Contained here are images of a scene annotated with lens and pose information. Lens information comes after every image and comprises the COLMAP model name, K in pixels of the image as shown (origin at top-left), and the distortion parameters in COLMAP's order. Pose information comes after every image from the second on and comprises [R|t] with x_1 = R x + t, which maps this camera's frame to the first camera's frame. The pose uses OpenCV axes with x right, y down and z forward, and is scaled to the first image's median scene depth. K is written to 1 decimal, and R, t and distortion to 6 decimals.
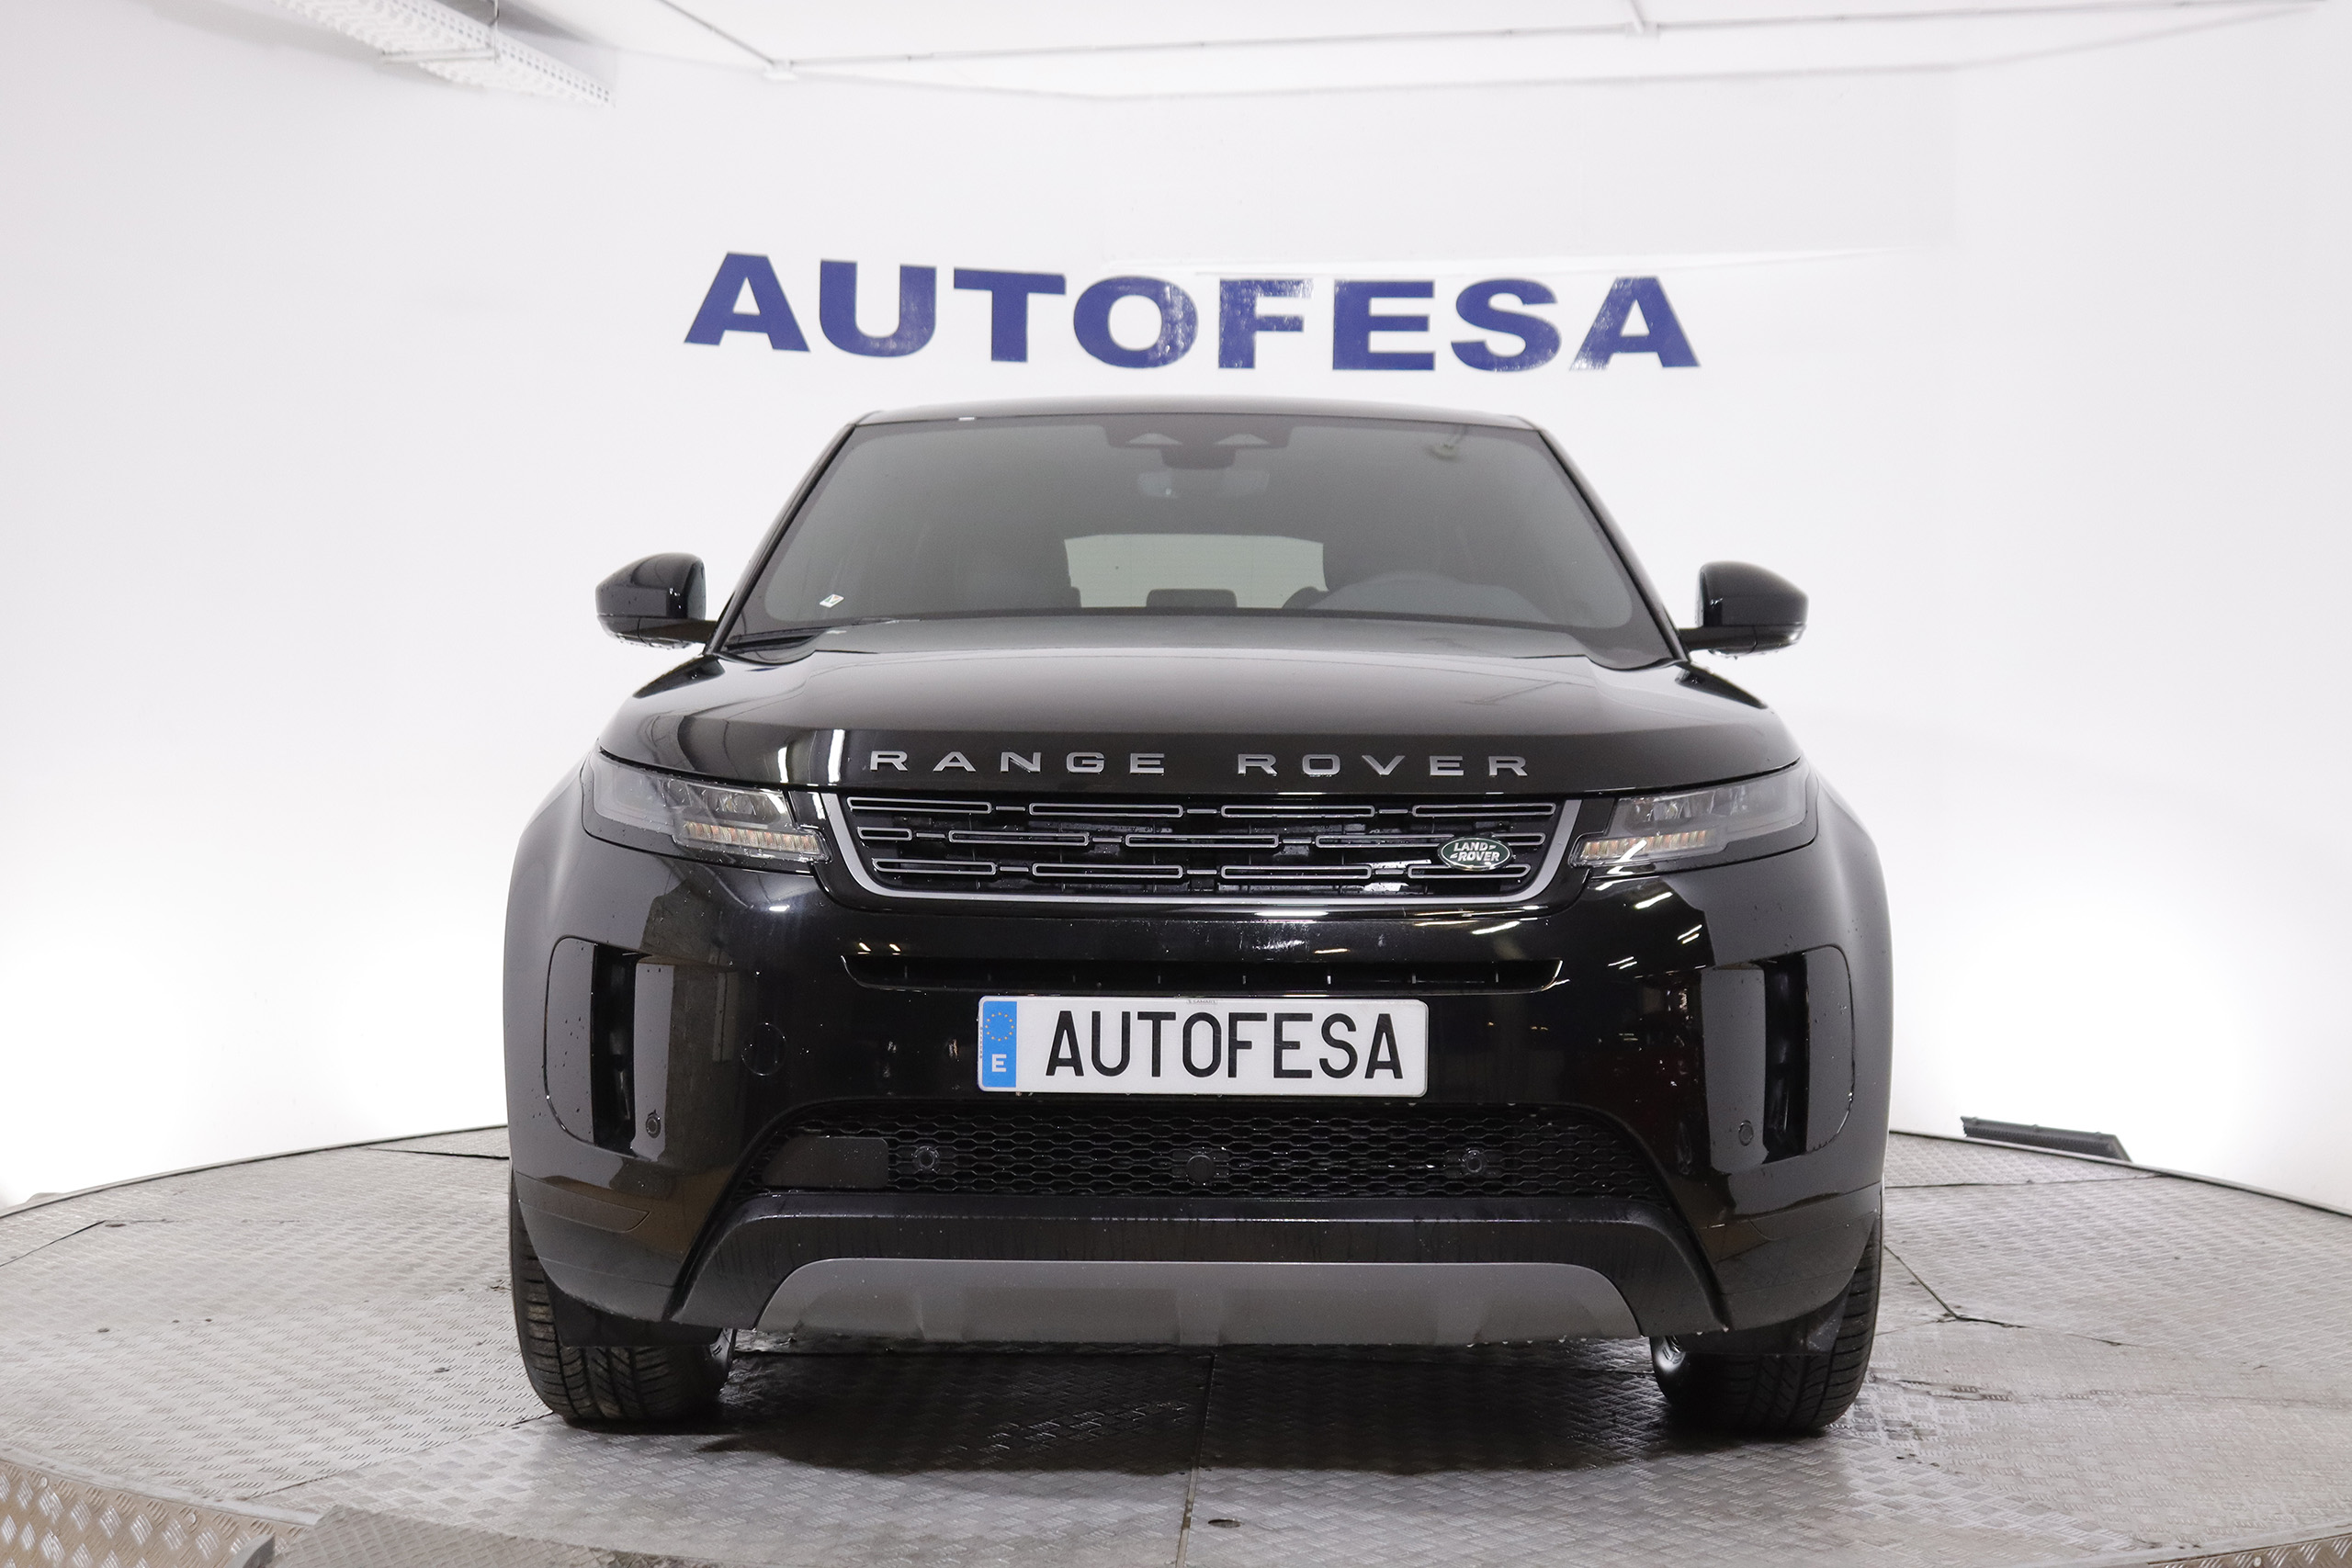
lens RADIAL K [[3049.2, 0, 1168.1], [0, 3049.2, 759.3], [0, 0, 1]] dist [-0.066238, 0.063516]
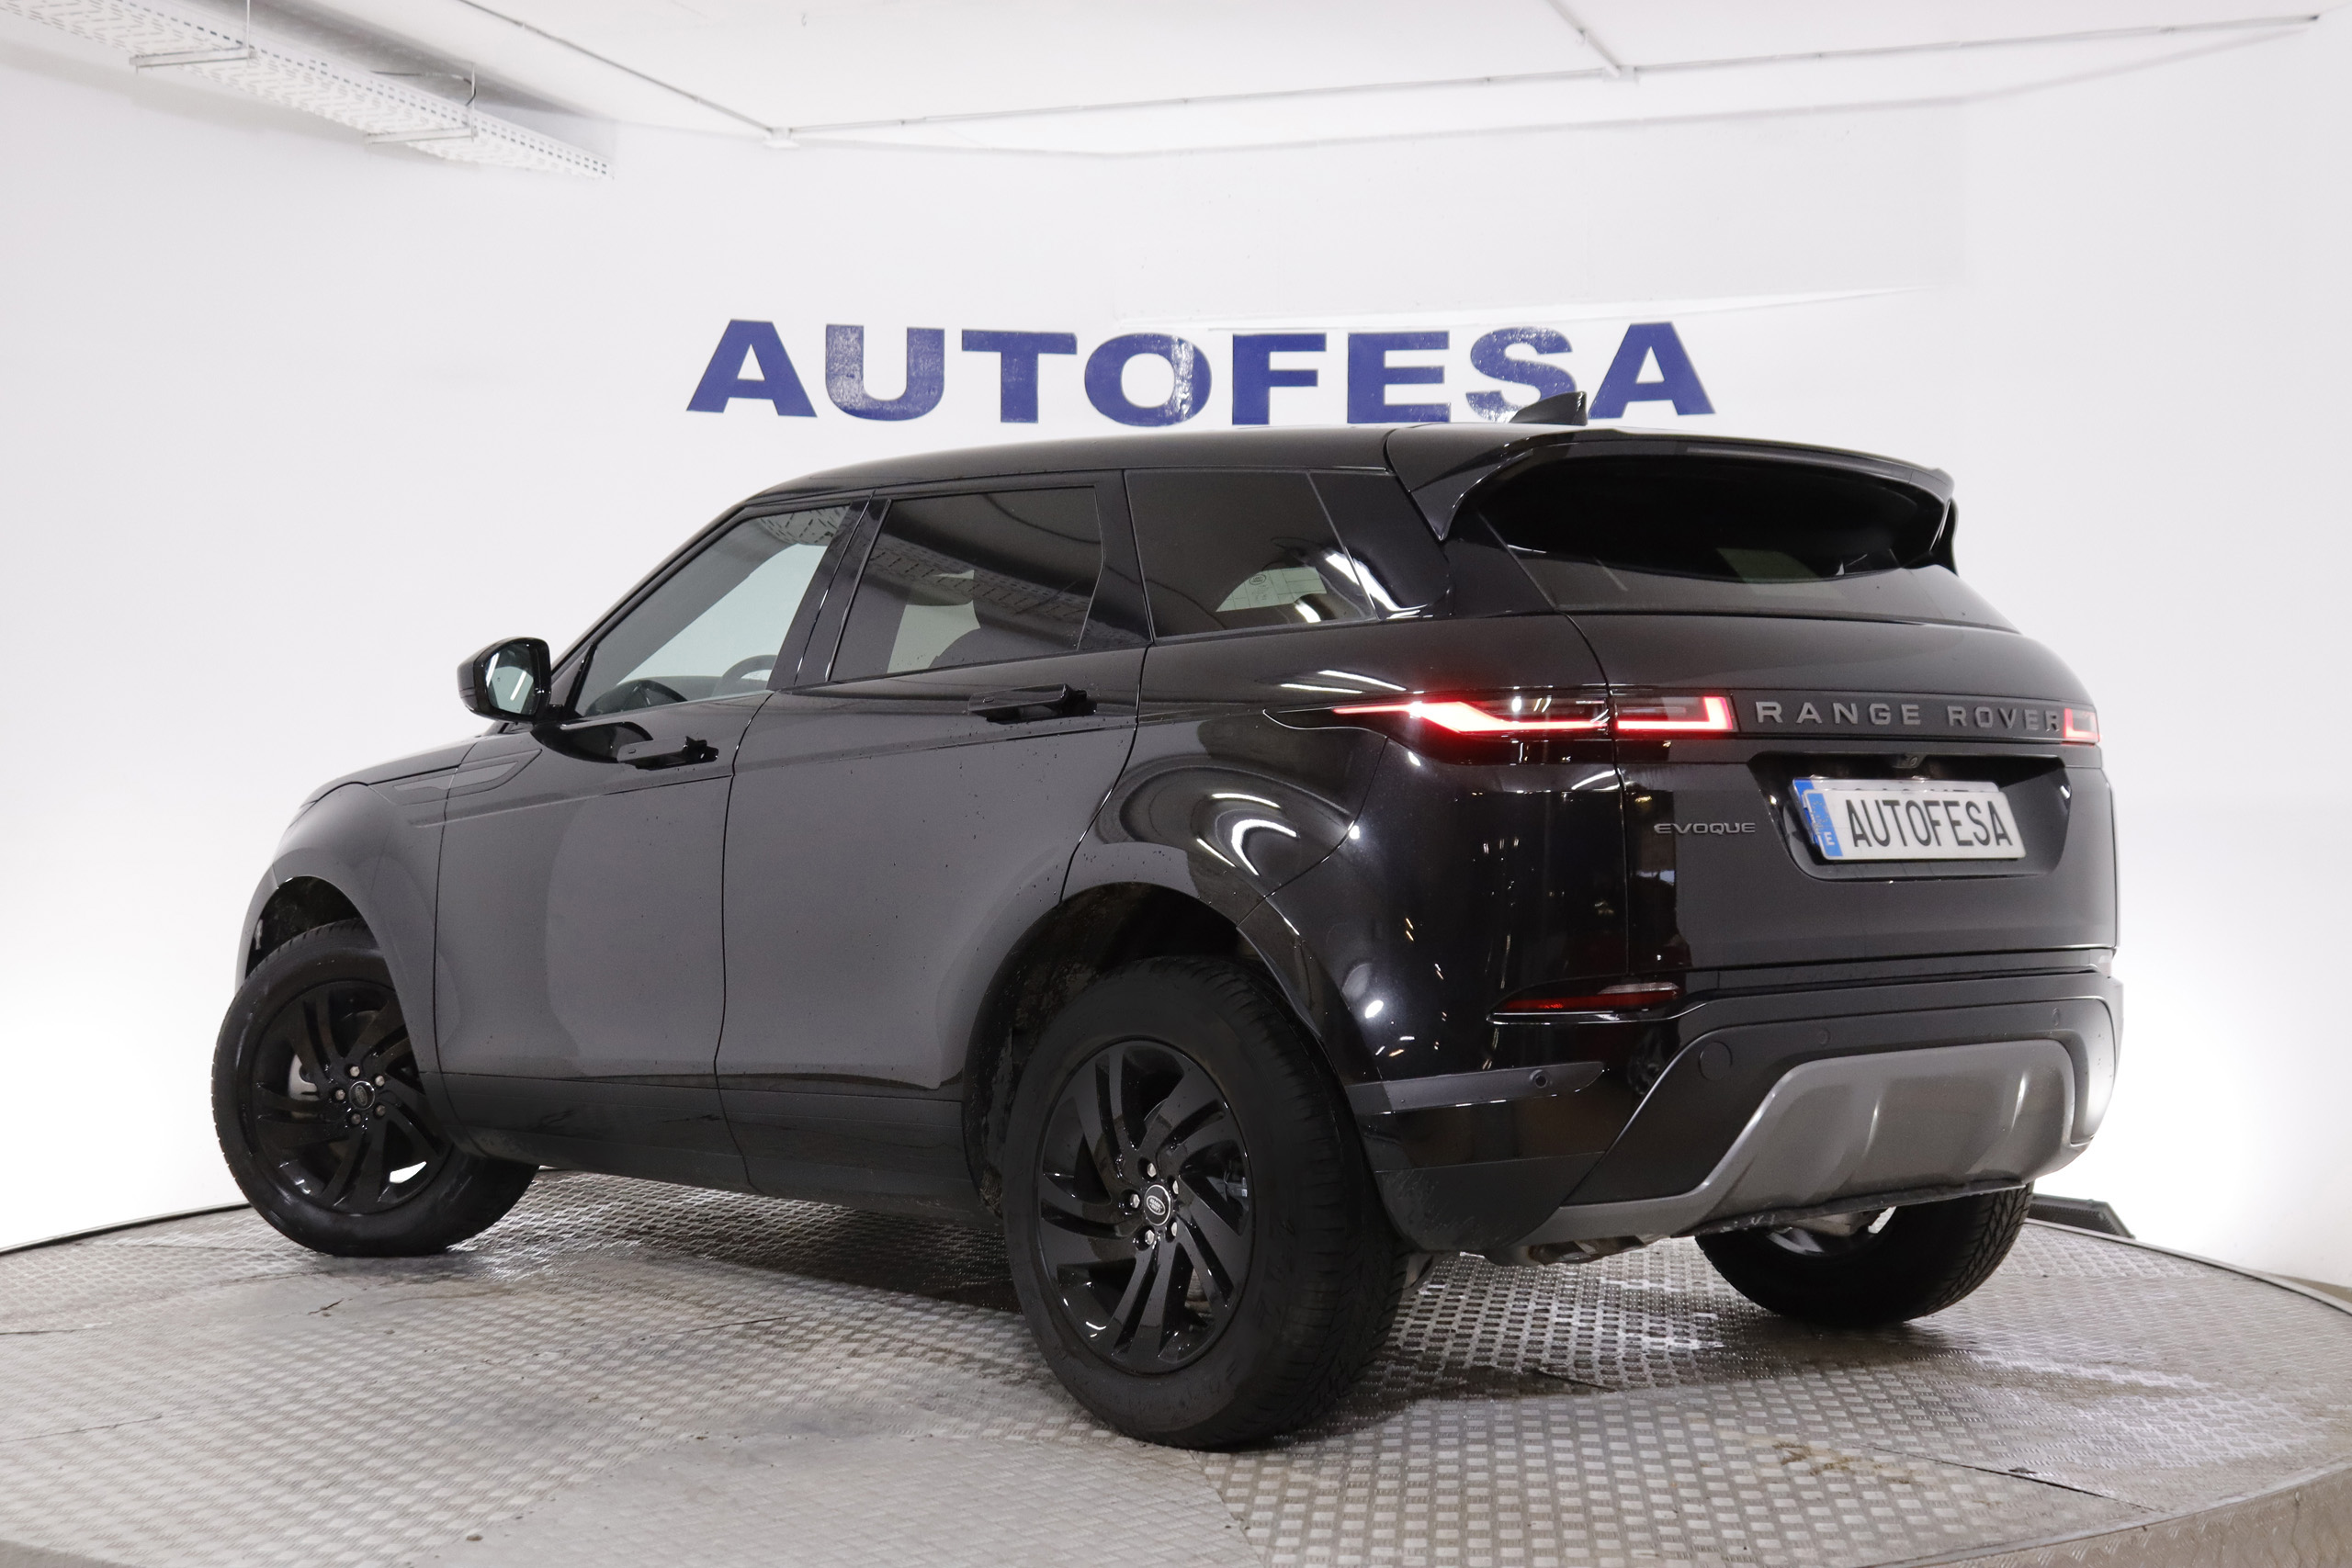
lens RADIAL K [[3174.3, 0, 1172.6], [0, 3174.3, 749.8], [0, 0, 1]] dist [-0.073615, 0.173177]
pose [[0.995188, -0.009966, -0.097476, 0.099963], [0.007813, 0.999718, -0.022446, -0.000102], [0.097673, 0.021576, 0.994985, -0.023645]]
